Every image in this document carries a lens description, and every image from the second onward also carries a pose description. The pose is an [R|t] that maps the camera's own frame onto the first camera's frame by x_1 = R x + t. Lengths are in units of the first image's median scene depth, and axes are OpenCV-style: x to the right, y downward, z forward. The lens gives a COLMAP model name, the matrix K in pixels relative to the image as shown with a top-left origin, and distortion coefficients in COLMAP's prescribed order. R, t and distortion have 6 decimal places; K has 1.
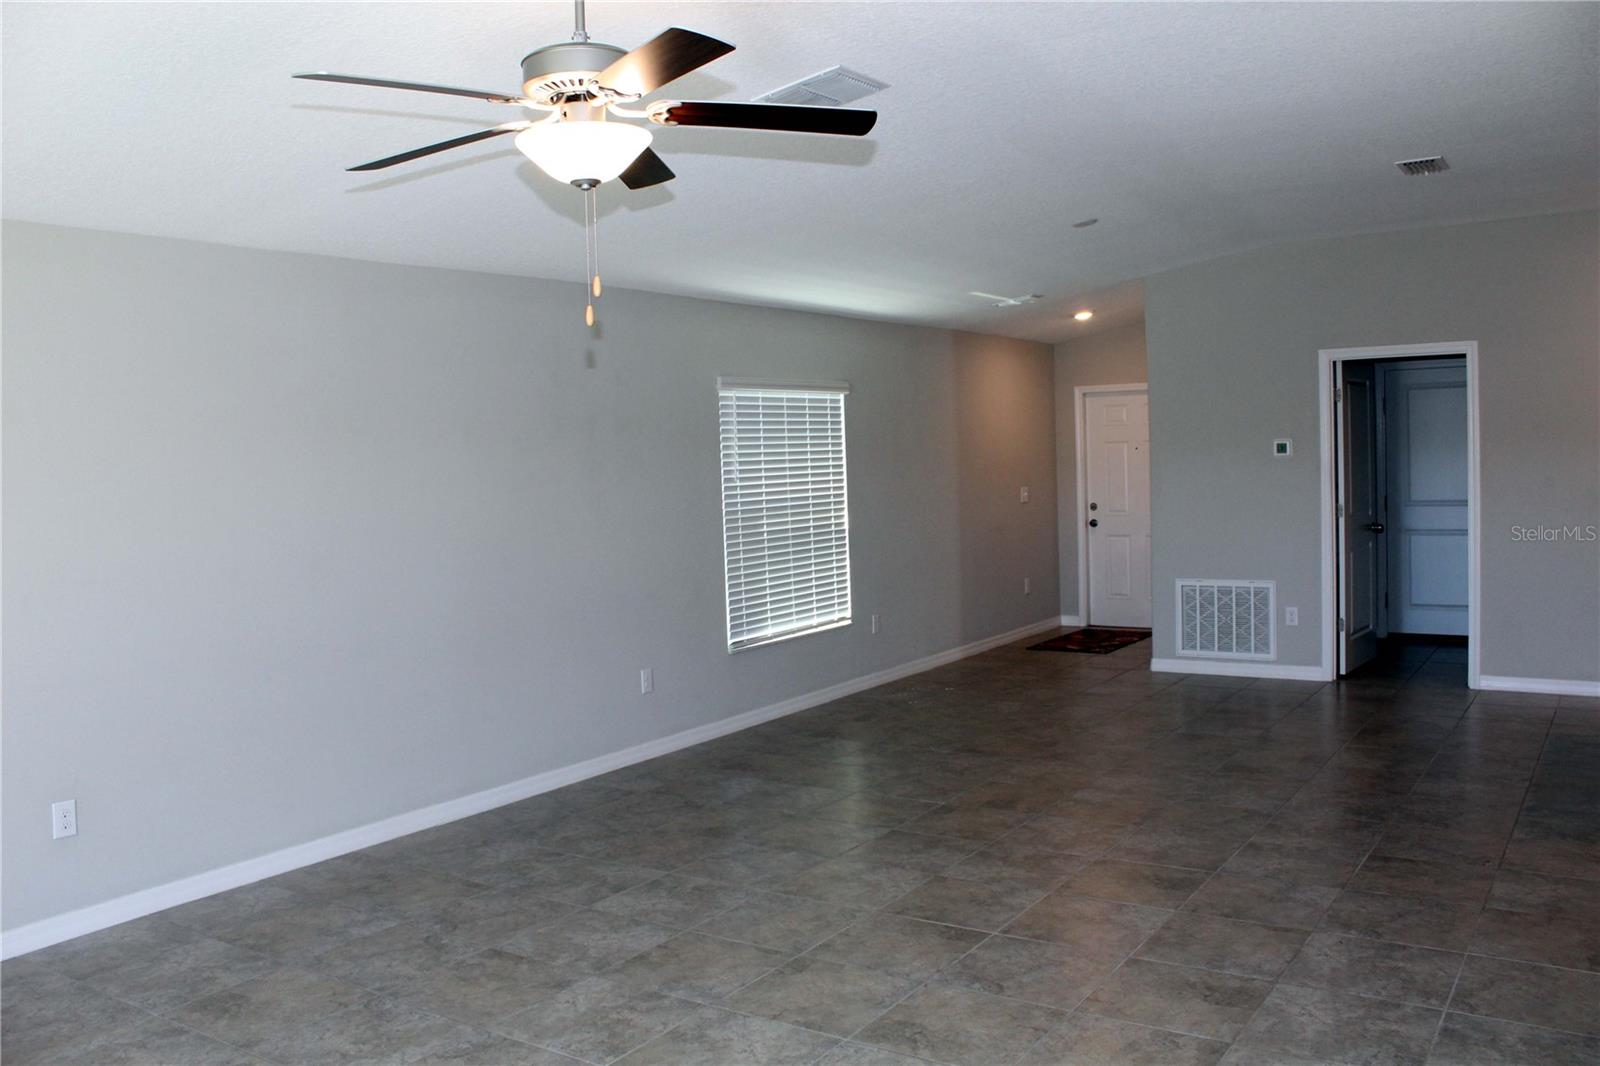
lens RADIAL K [[1359.6, 0, 804.0], [0, 1359.6, 534.6], [0, 0, 1]] dist [0.018827, 0.082256]
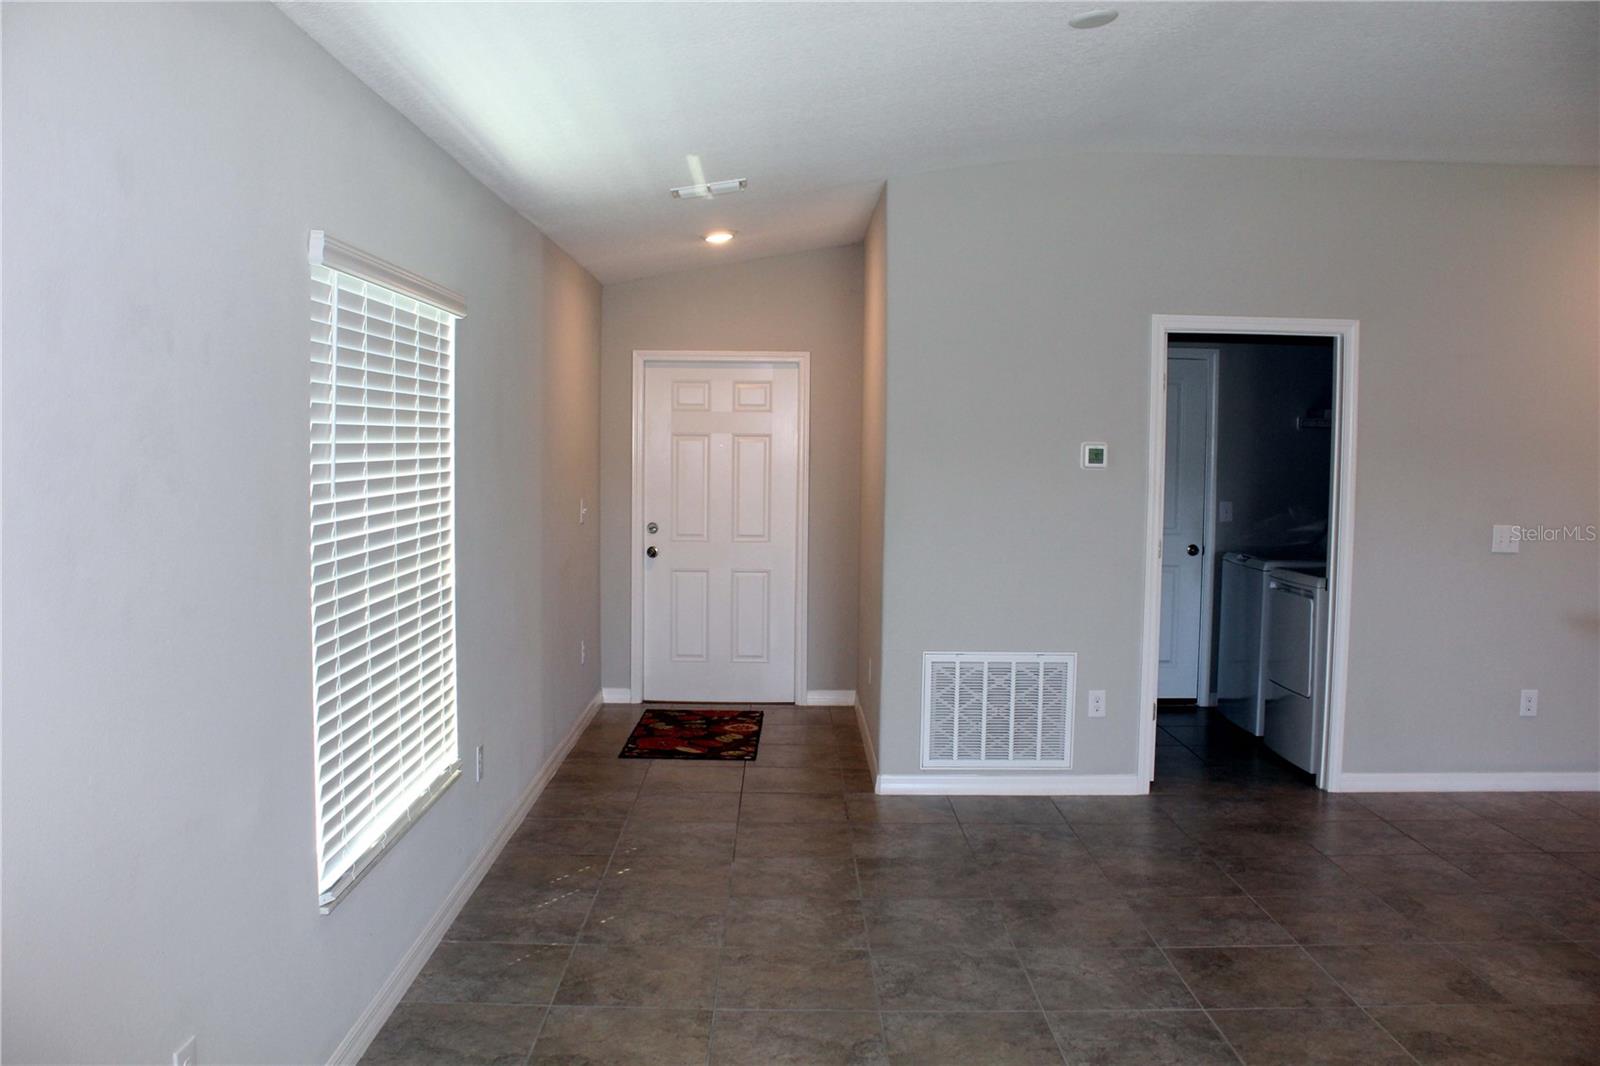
lens RADIAL K [[1359.6, 0, 792.2], [0, 1359.6, 526.4], [0, 0, 1]] dist [0.018827, 0.082256]
pose [[0.824283, 0.004785, 0.566158, -0.148819], [-0.004136, 0.999988, -0.002430, -0.025682], [-0.566163, -0.000339, 0.824293, 0.513017]]
